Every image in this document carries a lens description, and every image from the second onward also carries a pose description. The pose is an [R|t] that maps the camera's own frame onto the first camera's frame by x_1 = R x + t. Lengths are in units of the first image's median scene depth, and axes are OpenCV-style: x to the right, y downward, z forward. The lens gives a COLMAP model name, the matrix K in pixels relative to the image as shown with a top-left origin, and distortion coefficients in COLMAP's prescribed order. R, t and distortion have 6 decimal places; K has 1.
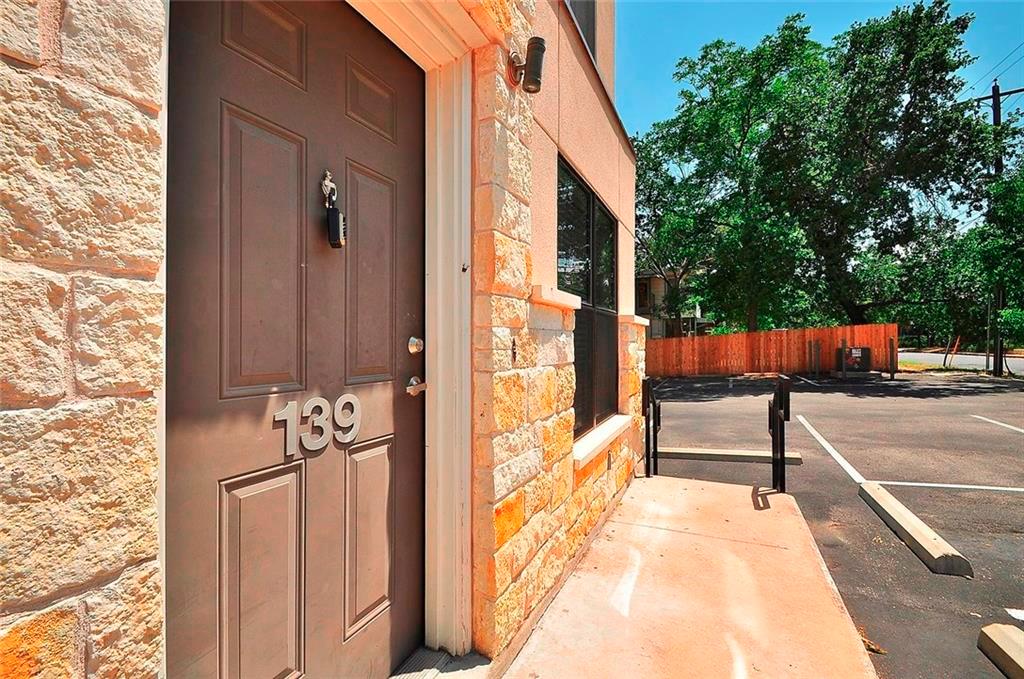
lens RADIAL K [[463.3, 0, 485.1], [0, 463.3, 344.8], [0, 0, 1]] dist [-0.001927, -0.000418]
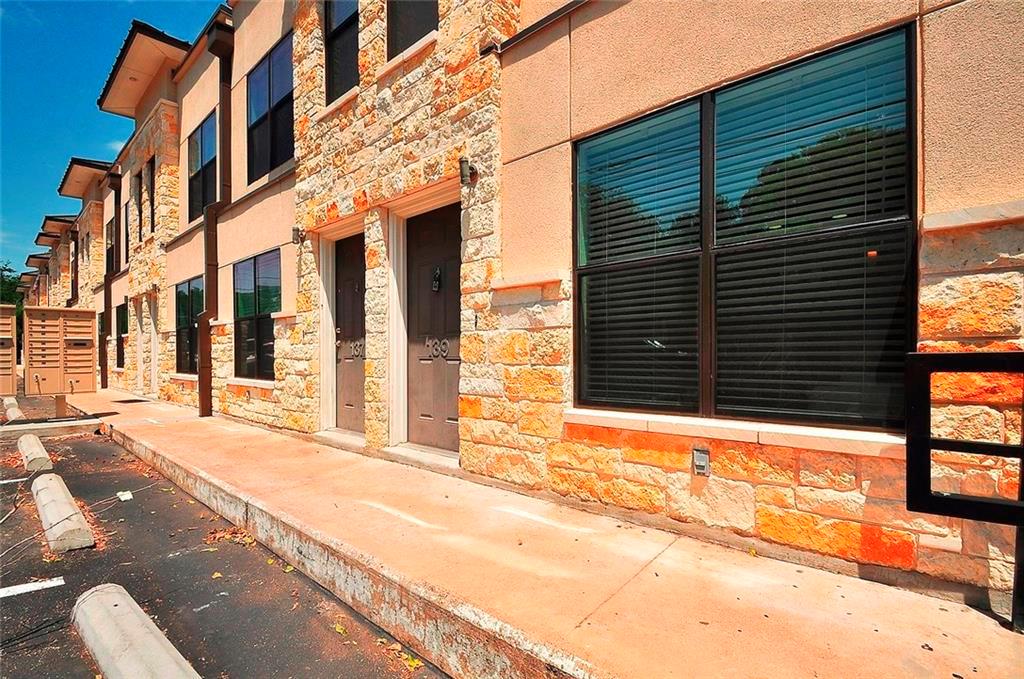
lens RADIAL K [[502.1, 0, 512.0], [0, 502.1, 339.5], [0, 0, 1]] dist [0.000093, 0.000036]
pose [[-0.242388, -0.012443, -0.970100, 1.974104], [0.005379, 0.999885, -0.014169, 0.115365], [0.970164, -0.008652, -0.242293, 1.616437]]
